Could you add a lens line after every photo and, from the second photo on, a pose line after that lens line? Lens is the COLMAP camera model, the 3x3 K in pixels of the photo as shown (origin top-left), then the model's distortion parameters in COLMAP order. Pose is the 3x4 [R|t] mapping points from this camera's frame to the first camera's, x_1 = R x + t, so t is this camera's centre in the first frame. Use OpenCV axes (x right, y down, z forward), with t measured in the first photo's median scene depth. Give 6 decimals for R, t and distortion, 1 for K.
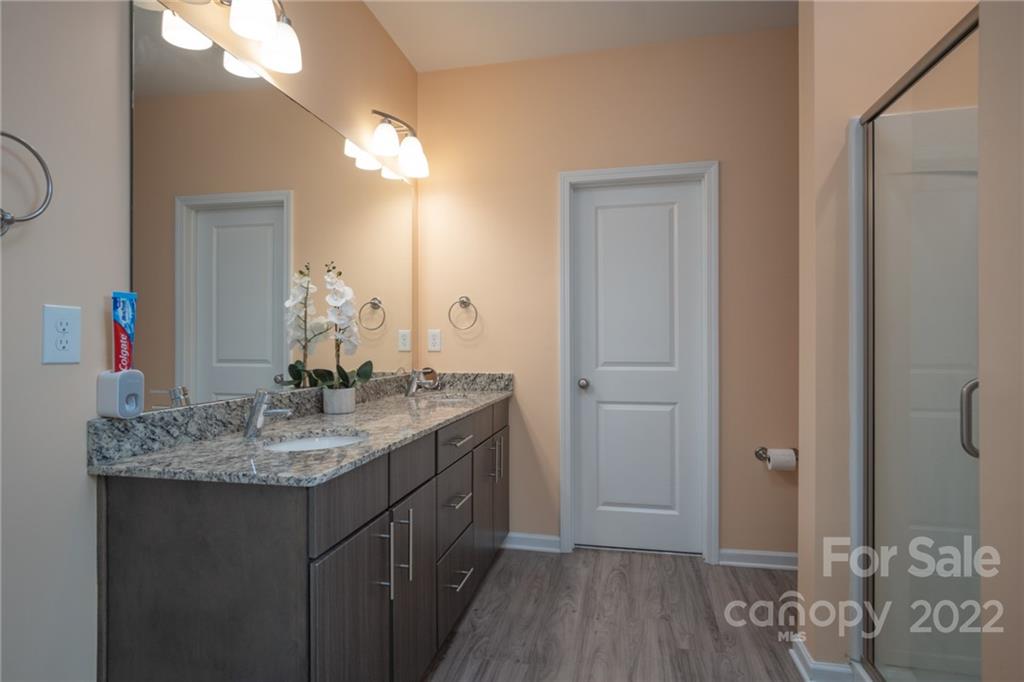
lens RADIAL K [[549.2, 0, 526.5], [0, 549.2, 340.1], [0, 0, 1]] dist [-0.007209, 0.000704]
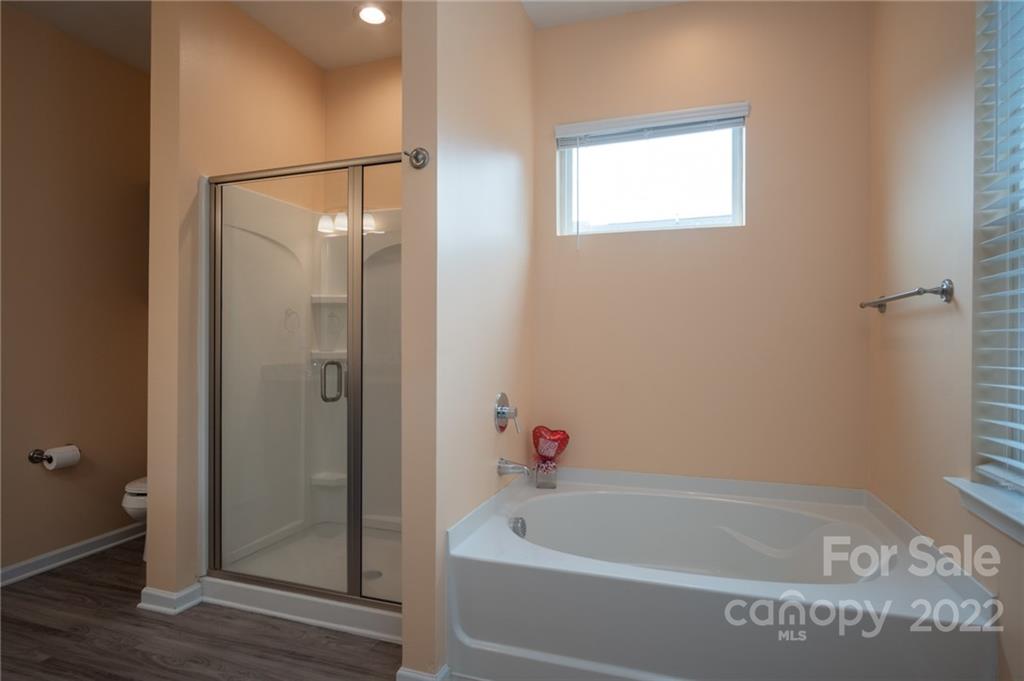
lens RADIAL K [[549.2, 0, 510.9], [0, 549.2, 340.1], [0, 0, 1]] dist [-0.007209, 0.000704]
pose [[0.116898, -0.001474, 0.993143, -0.571163], [-0.000841, 0.999998, 0.001583, -0.001646], [-0.993144, -0.001020, 0.116897, 0.073403]]
